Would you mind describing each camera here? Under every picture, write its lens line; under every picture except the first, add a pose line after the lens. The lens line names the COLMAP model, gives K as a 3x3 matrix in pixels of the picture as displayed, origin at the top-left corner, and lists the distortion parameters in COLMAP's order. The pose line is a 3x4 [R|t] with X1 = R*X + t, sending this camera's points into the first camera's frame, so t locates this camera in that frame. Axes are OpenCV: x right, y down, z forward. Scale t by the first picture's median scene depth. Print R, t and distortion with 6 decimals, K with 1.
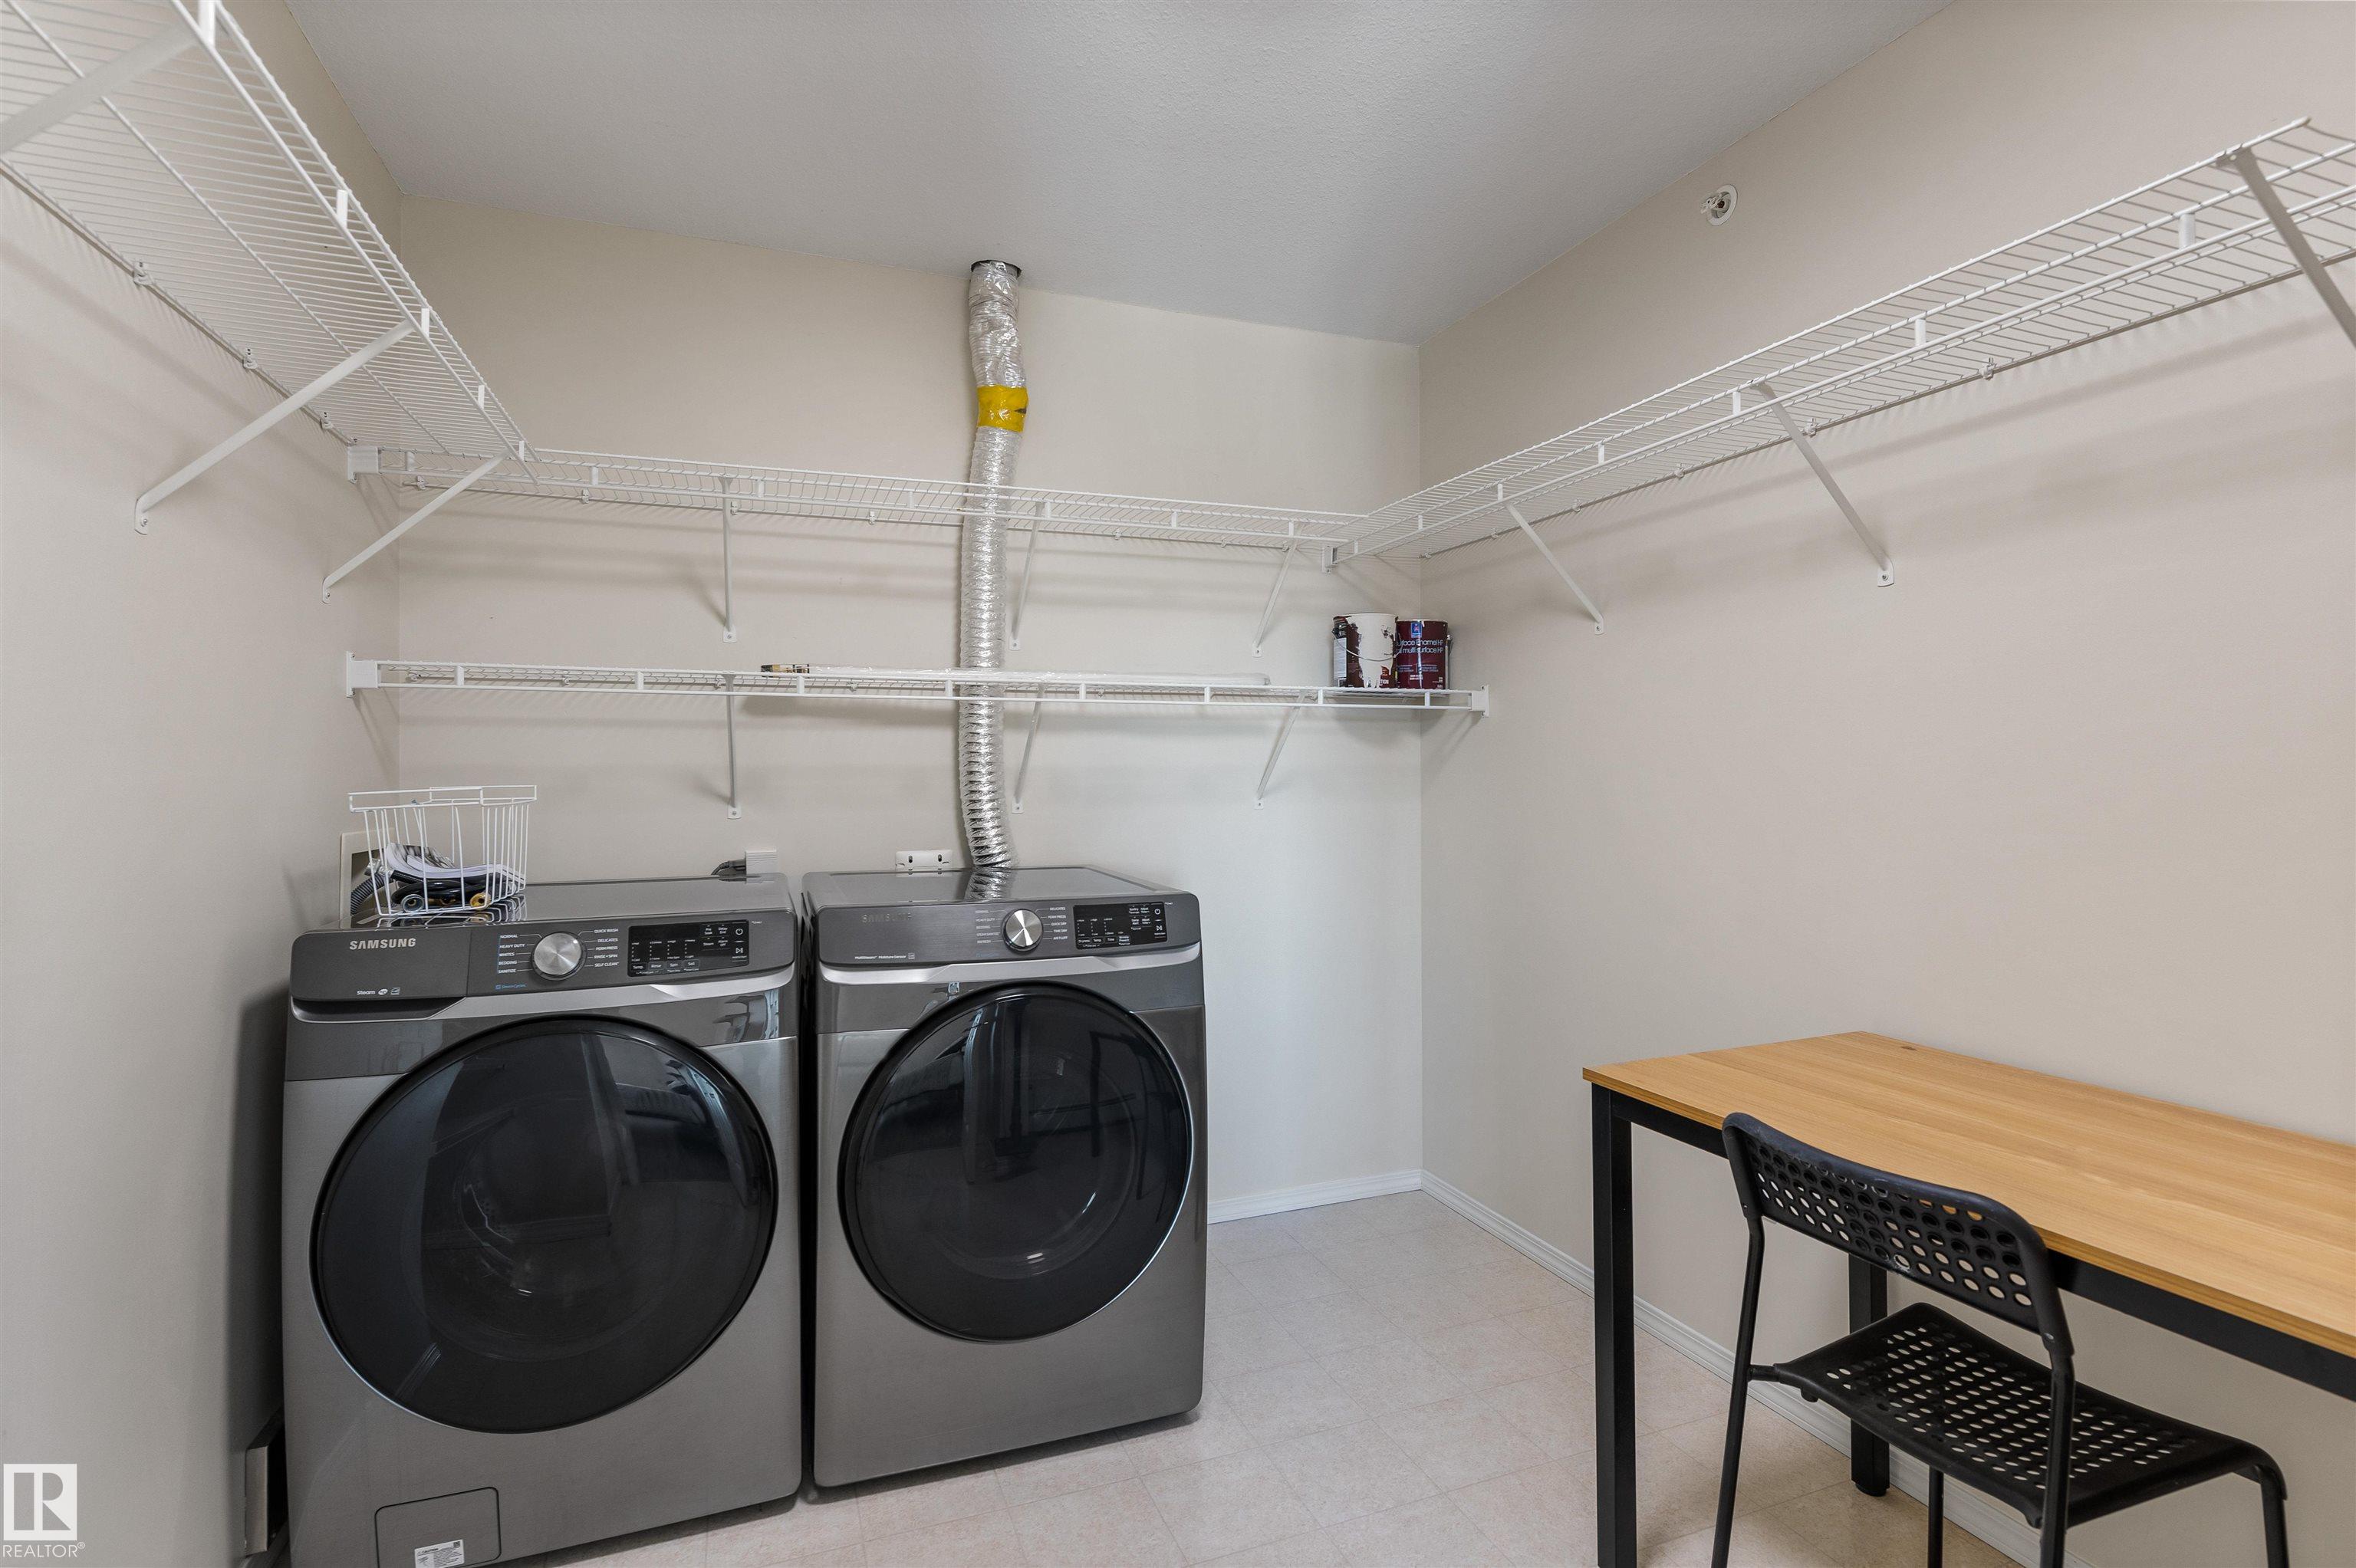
lens RADIAL K [[1152.3, 0, 1194.9], [0, 1152.3, 789.9], [0, 0, 1]] dist [-0.003519, -0.000557]
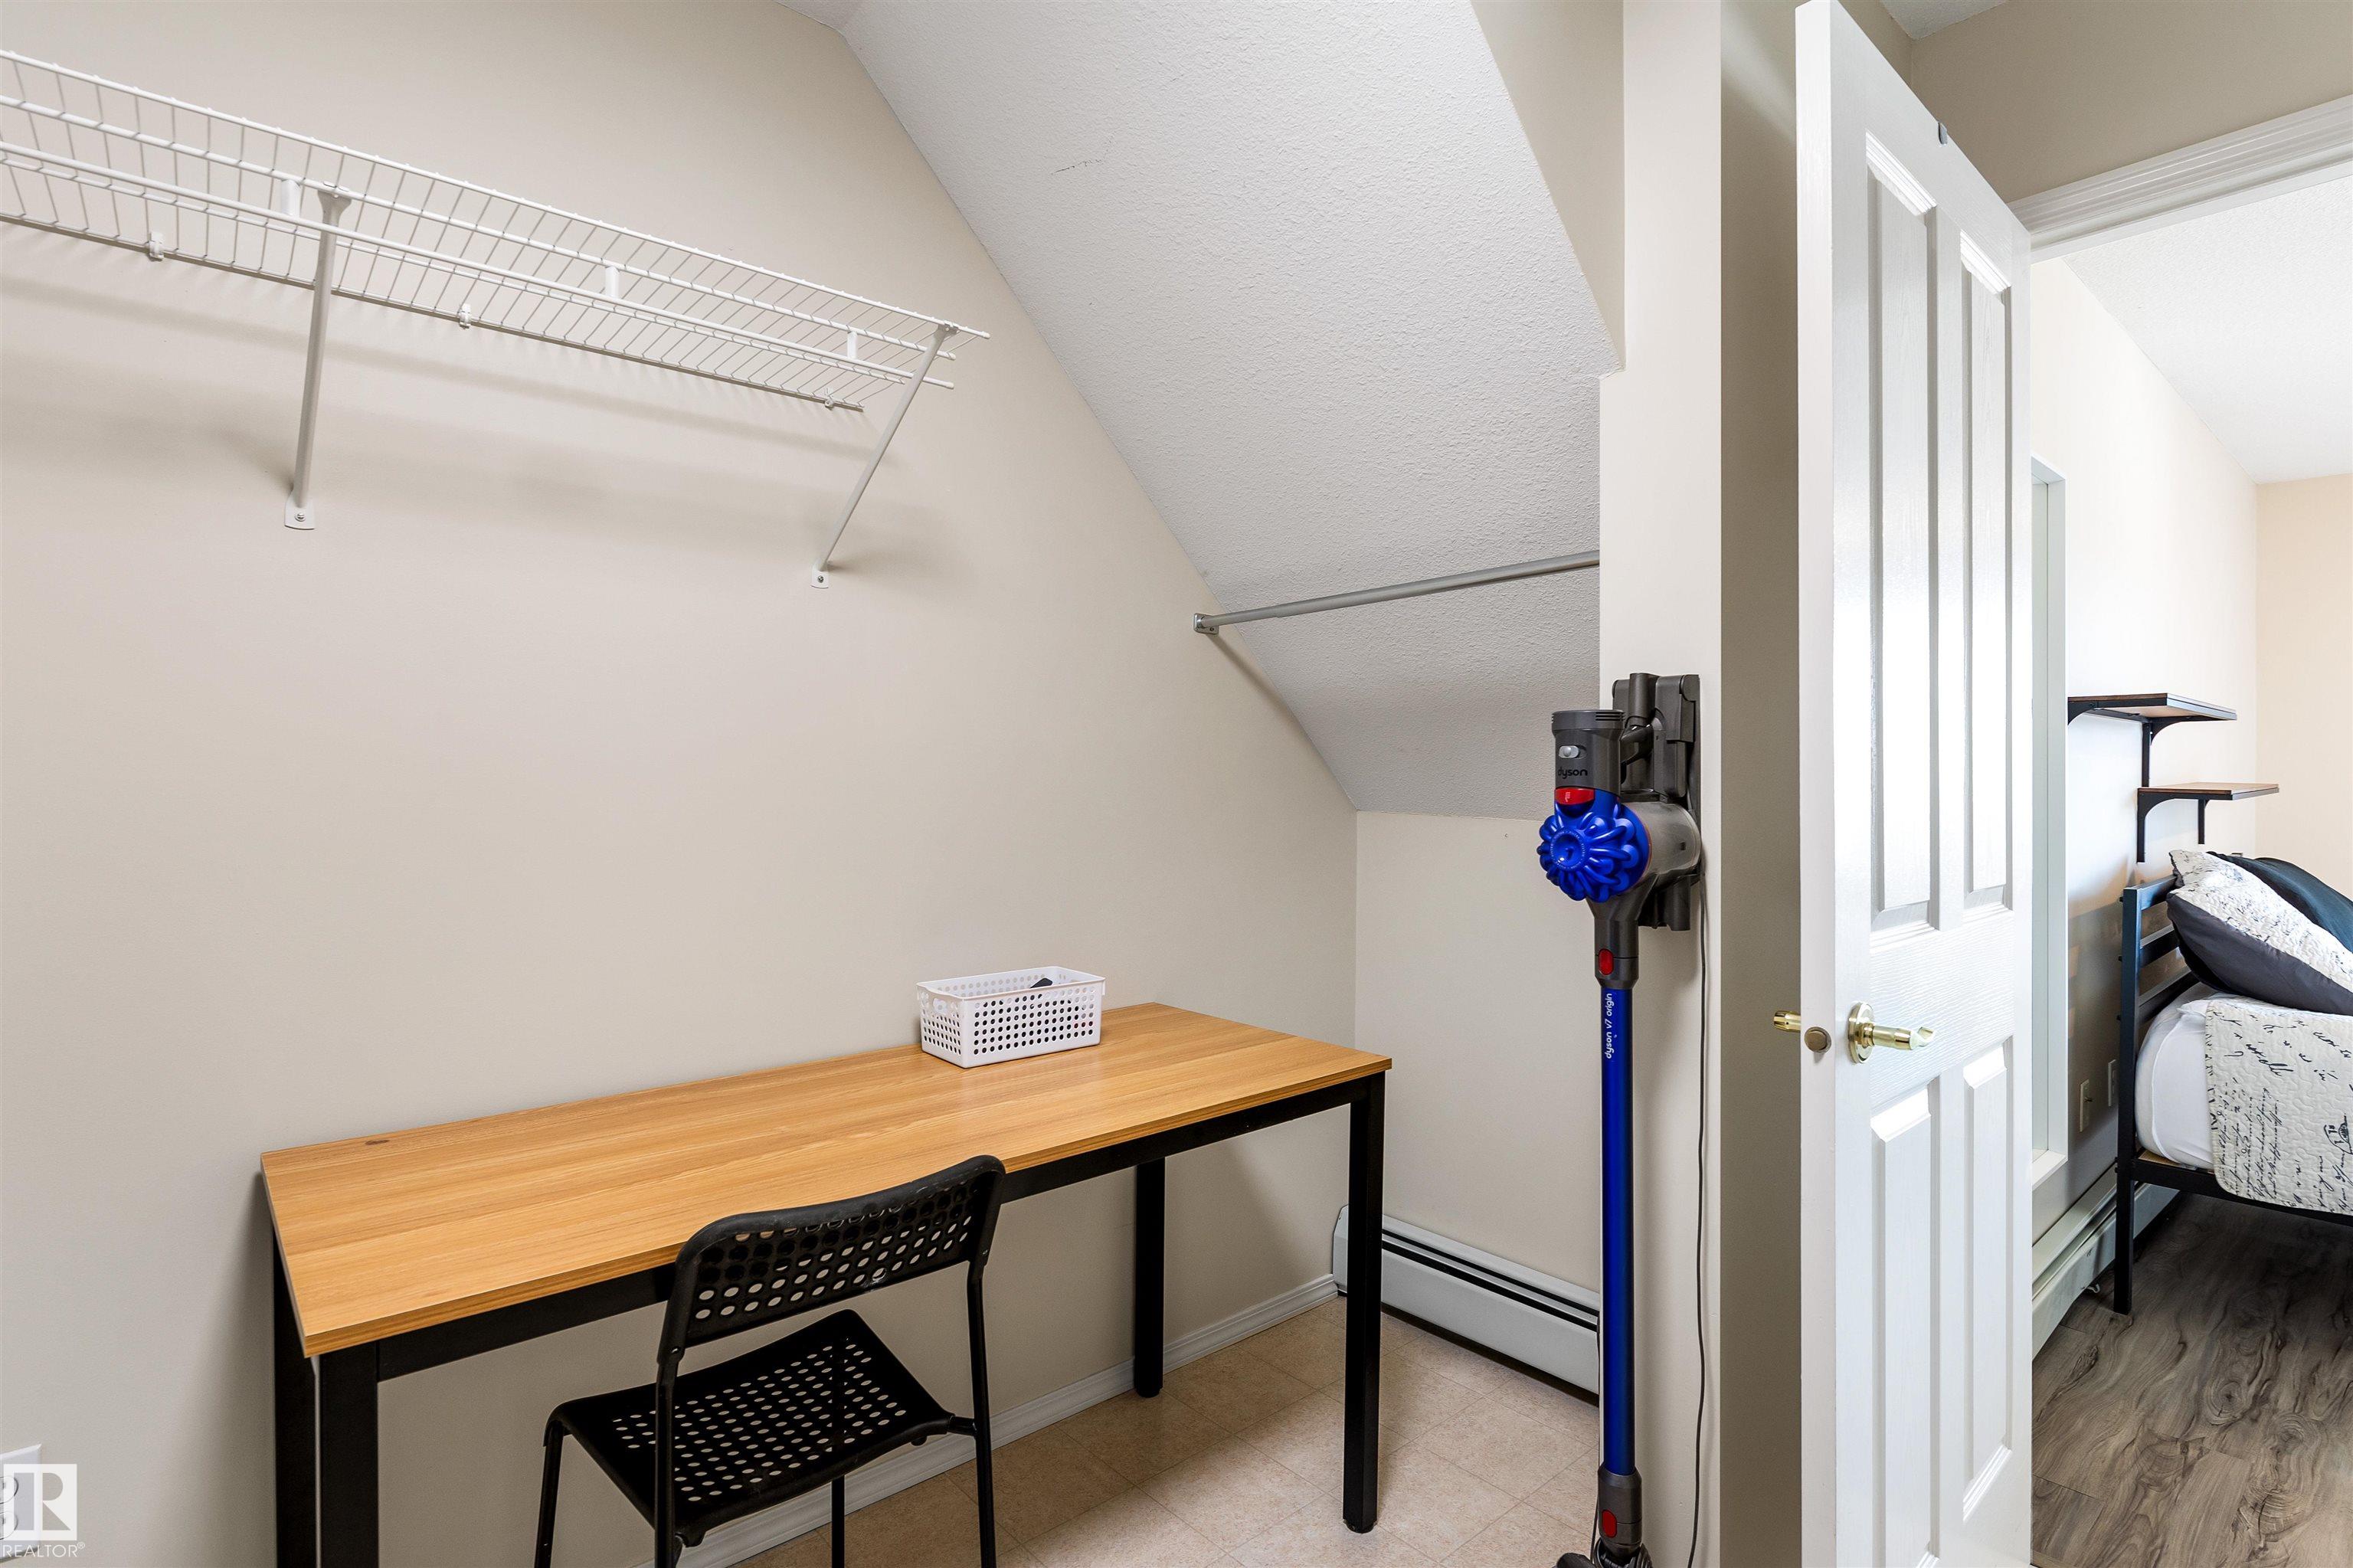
lens RADIAL K [[1151.0, 0, 1193.4], [0, 1151.0, 789.9], [0, 0, 1]] dist [-0.003519, -0.000557]
pose [[-0.350614, 0.000327, 0.936520, -0.368511], [0.016493, 0.999847, 0.005826, -0.009144], [-0.936375, 0.017488, -0.350565, 0.962155]]
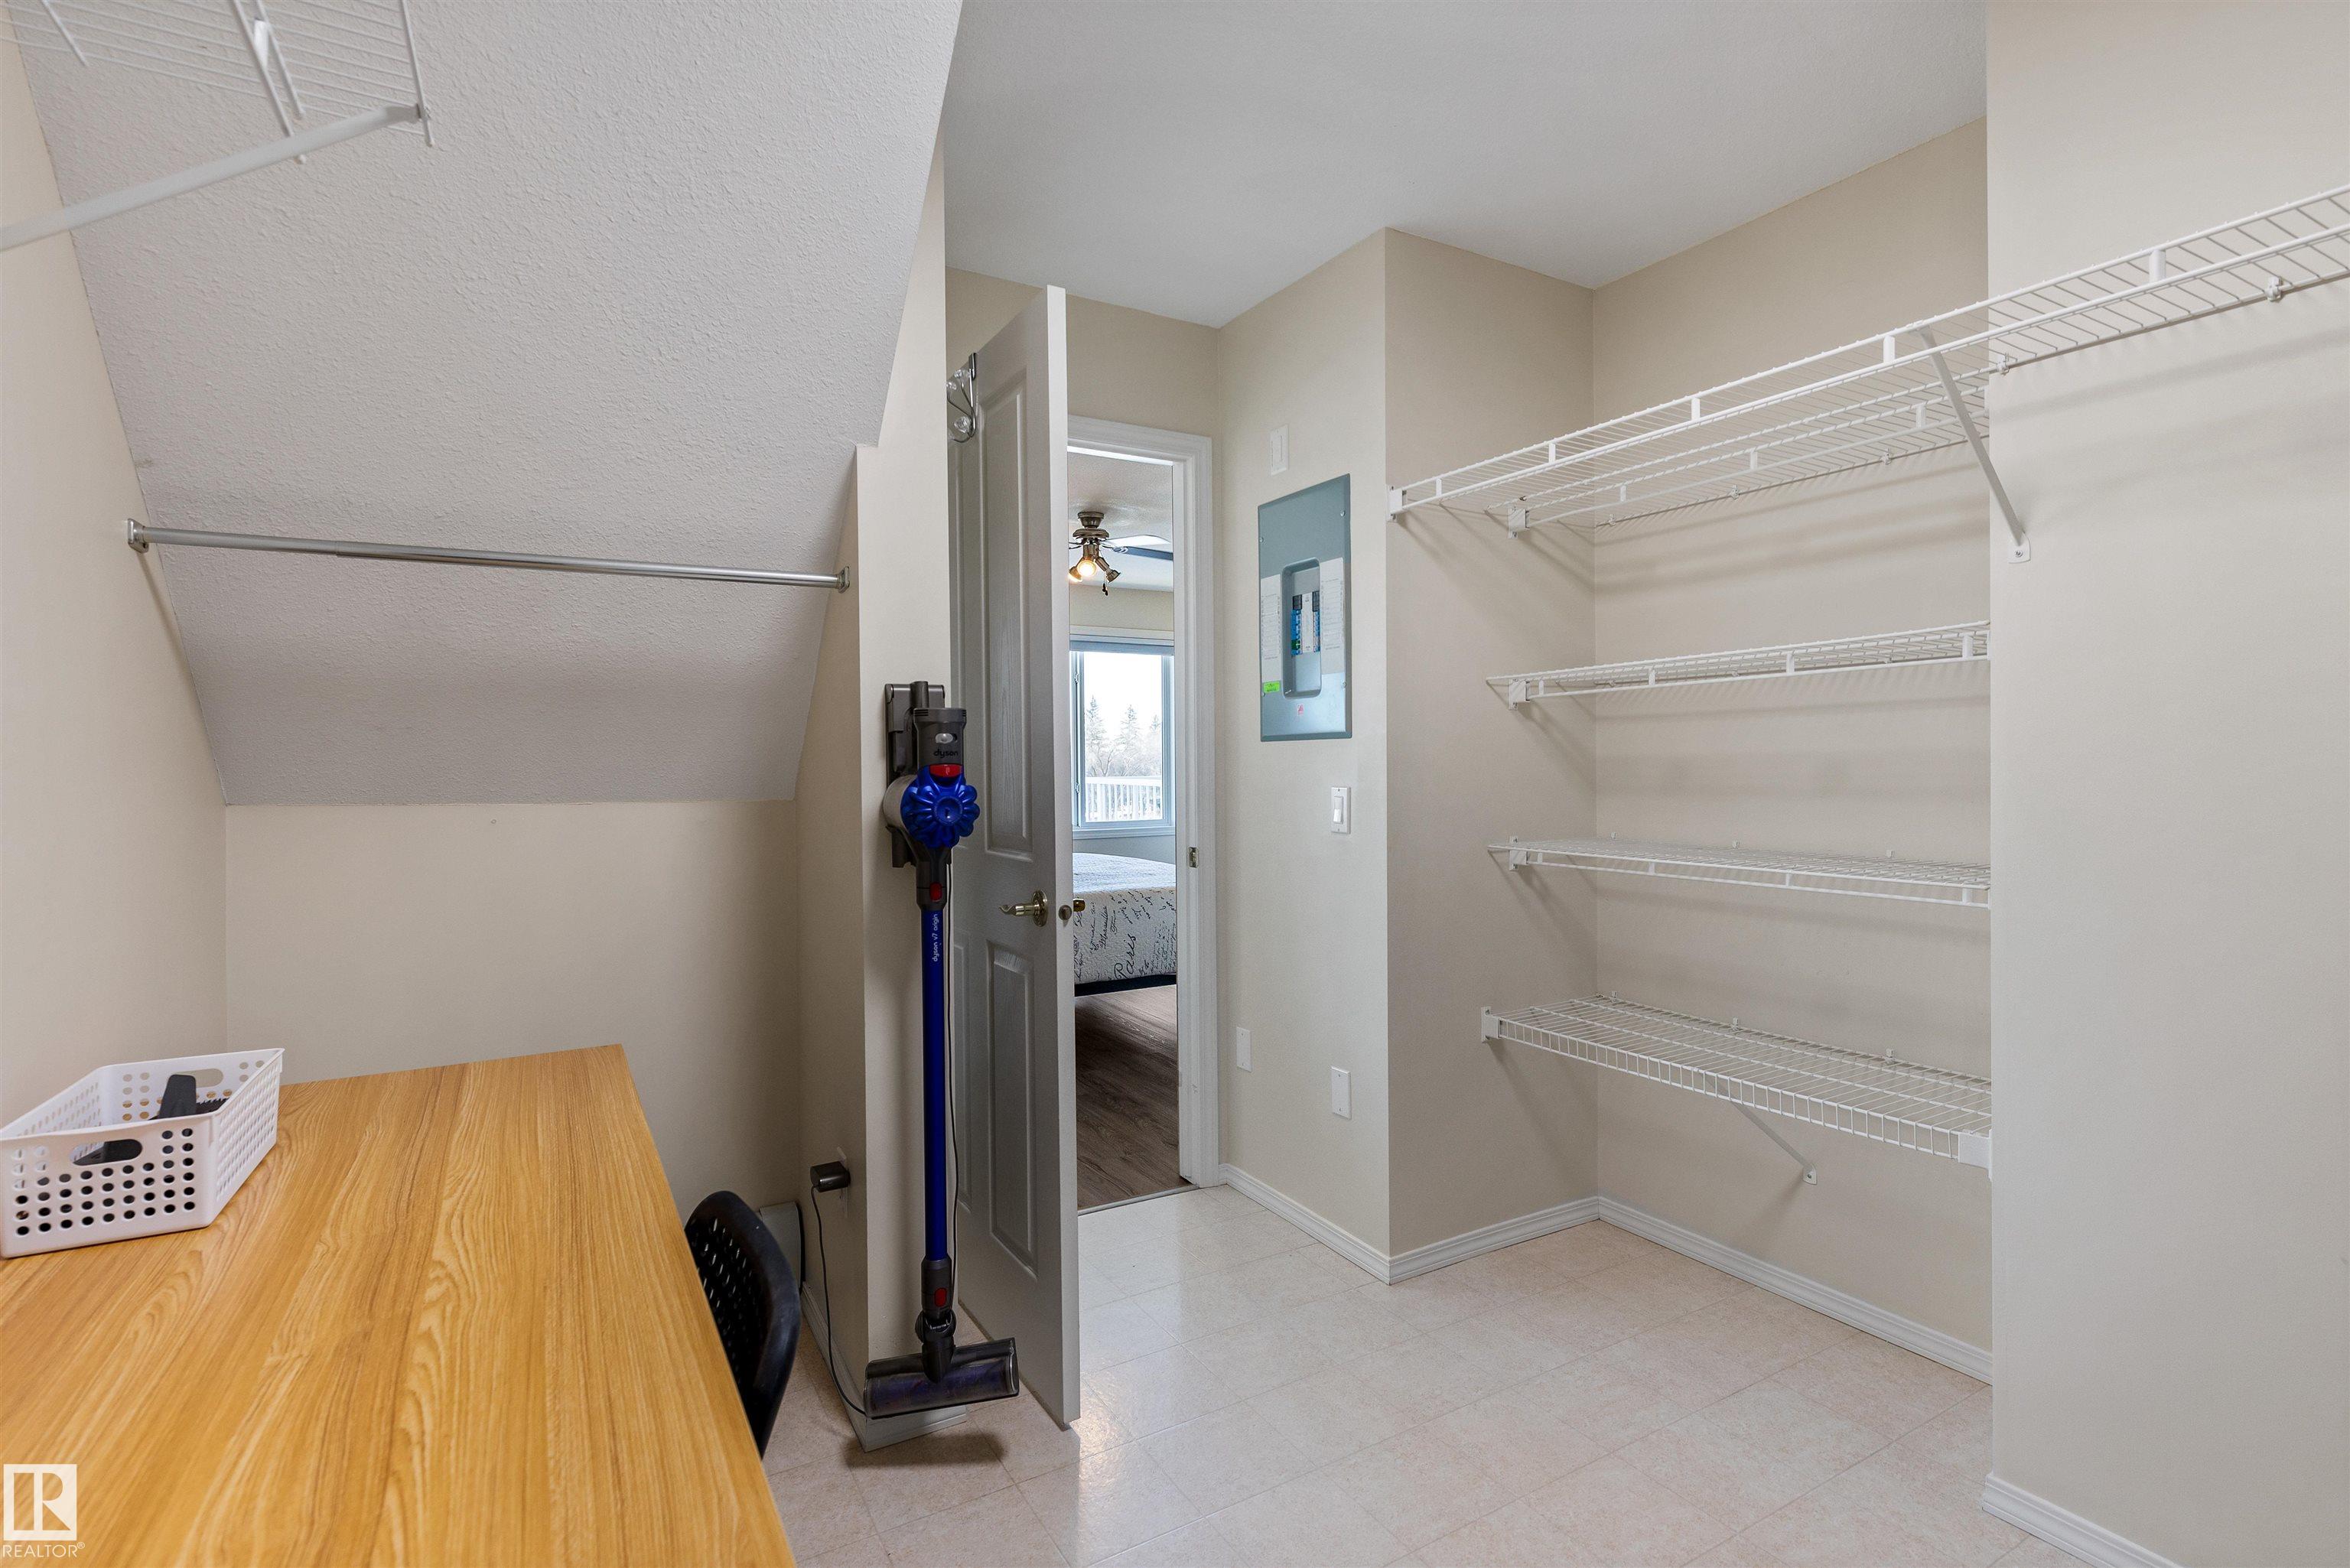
lens RADIAL K [[1083.8, 0, 1175.0], [0, 1083.8, 784.0], [0, 0, 1]] dist [0.000562, 0.000111]
pose [[-0.987227, 0.018347, -0.158257, 0.351964], [0.011135, 0.998864, 0.046335, -0.032888], [0.158927, 0.043981, -0.986310, 1.592476]]
